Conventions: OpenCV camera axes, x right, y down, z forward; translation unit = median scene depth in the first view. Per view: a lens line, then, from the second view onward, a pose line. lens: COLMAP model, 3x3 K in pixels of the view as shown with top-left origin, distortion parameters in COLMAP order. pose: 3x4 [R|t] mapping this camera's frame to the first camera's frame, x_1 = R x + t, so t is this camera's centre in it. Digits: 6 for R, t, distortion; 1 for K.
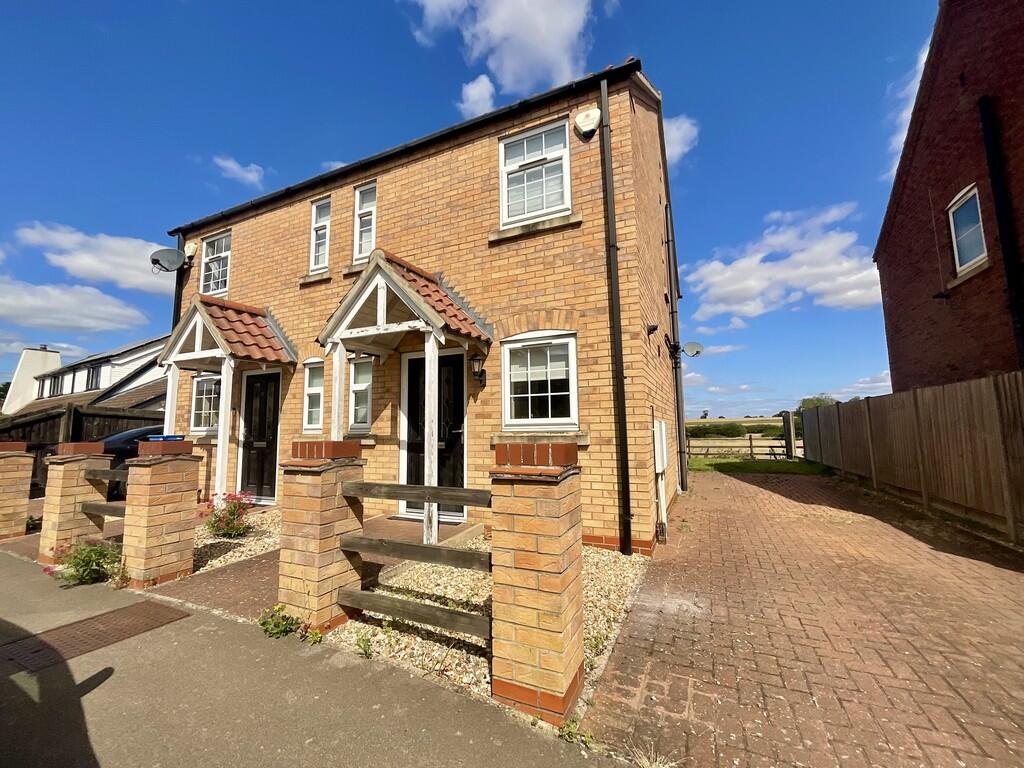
lens RADIAL K [[412.4, 0, 512.0], [0, 412.4, 384.0], [0, 0, 1]] dist [0.001216, -0.003625]
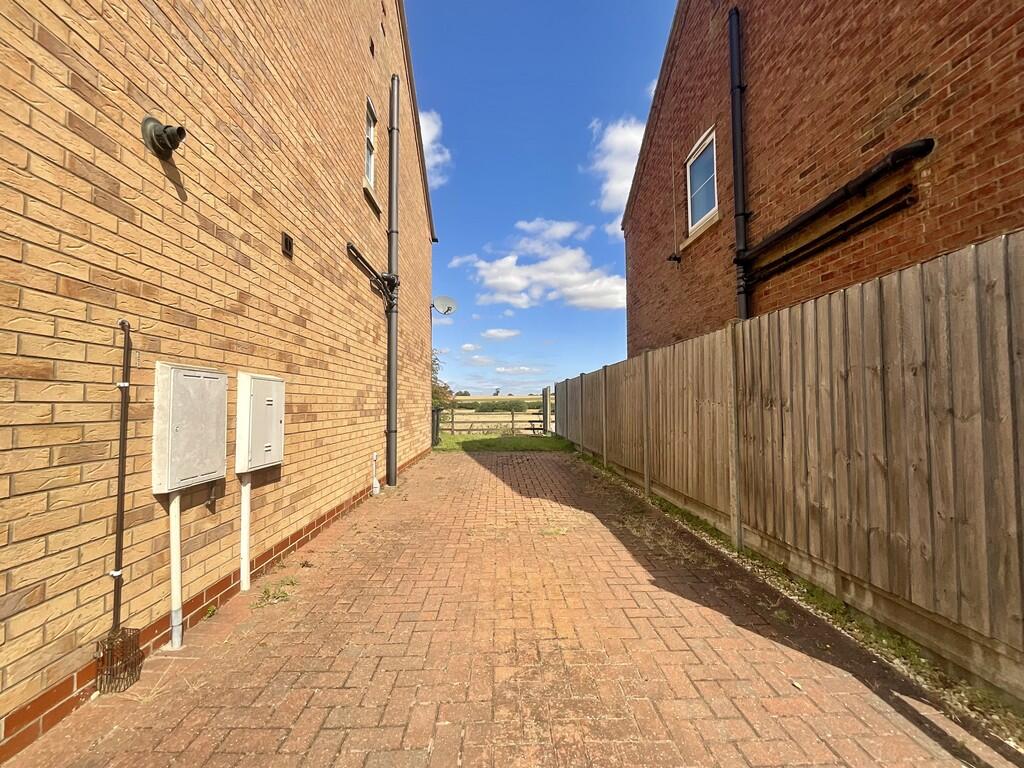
lens RADIAL K [[412.4, 0, 512.0], [0, 412.4, 384.0], [0, 0, 1]] dist [0.001216, -0.003625]
pose [[0.891567, 0.027582, 0.452048, 0.331198], [-0.053556, 0.997561, 0.044761, 0.048587], [-0.449710, -0.064117, 0.890870, 0.343451]]
